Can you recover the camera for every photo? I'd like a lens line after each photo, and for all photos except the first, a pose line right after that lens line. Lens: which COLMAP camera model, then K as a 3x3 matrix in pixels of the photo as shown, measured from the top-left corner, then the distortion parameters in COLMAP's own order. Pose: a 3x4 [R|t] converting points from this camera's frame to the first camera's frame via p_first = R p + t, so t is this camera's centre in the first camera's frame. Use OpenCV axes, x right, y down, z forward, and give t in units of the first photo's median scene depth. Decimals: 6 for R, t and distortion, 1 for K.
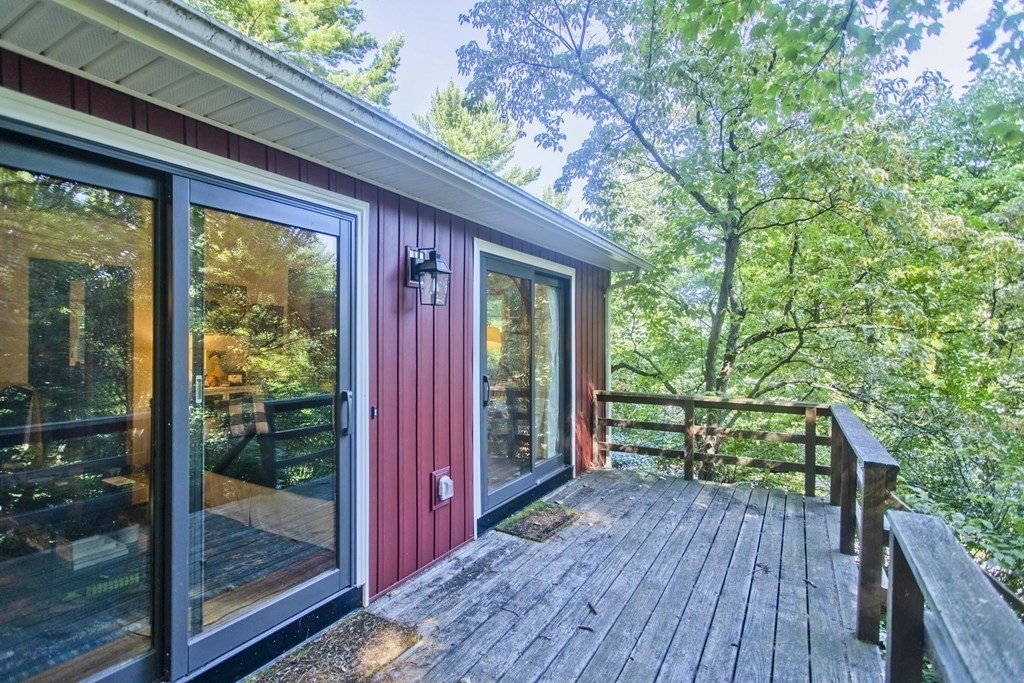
lens RADIAL K [[497.2, 0, 515.6], [0, 497.2, 338.8], [0, 0, 1]] dist [-0.002588, -0.000020]
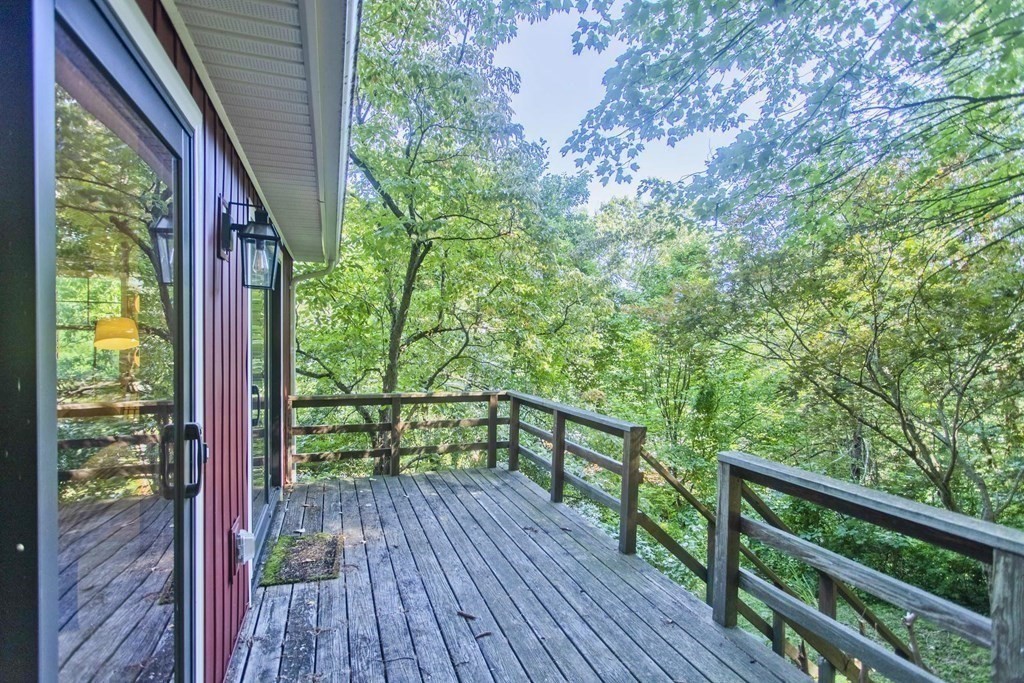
lens RADIAL K [[496.2, 0, 513.0], [0, 496.2, 346.8], [0, 0, 1]] dist [0.001917, 0.000417]
pose [[0.648517, -0.005553, 0.761180, -0.384391], [-0.012134, 0.999771, 0.017632, -0.002322], [-0.761103, -0.020671, 0.648301, 0.226678]]
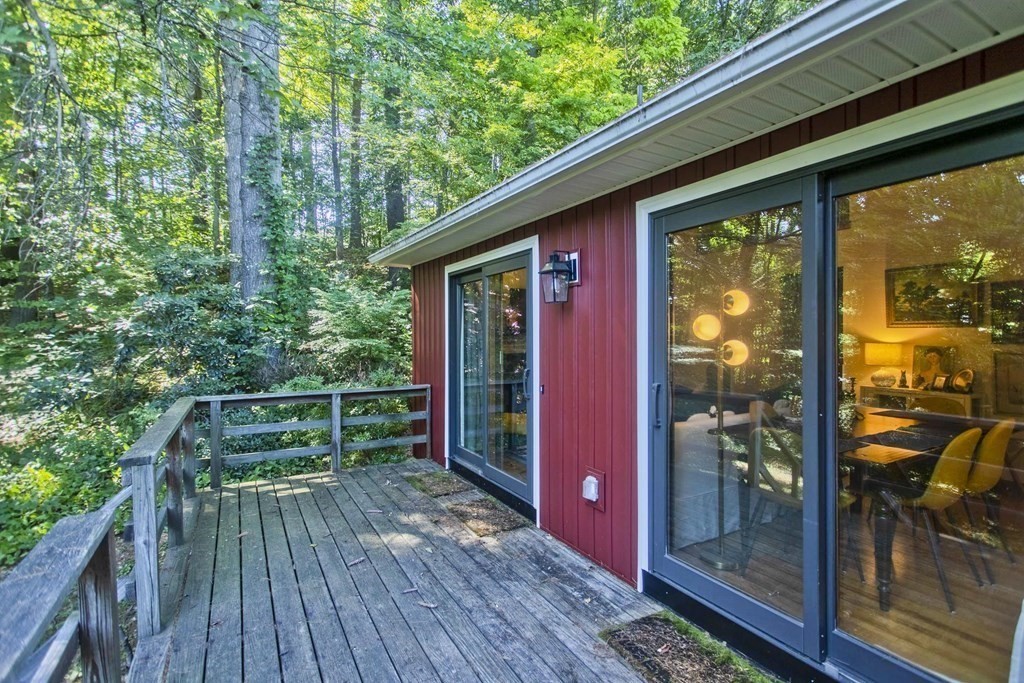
lens RADIAL K [[488.3, 0, 512.2], [0, 488.3, 326.0], [0, 0, 1]] dist [0.004025, 0.000577]
pose [[-0.510280, -0.008015, -0.859971, 0.671300], [0.008850, 0.999855, -0.014569, -0.000640], [0.859963, -0.015045, -0.510135, 1.212832]]
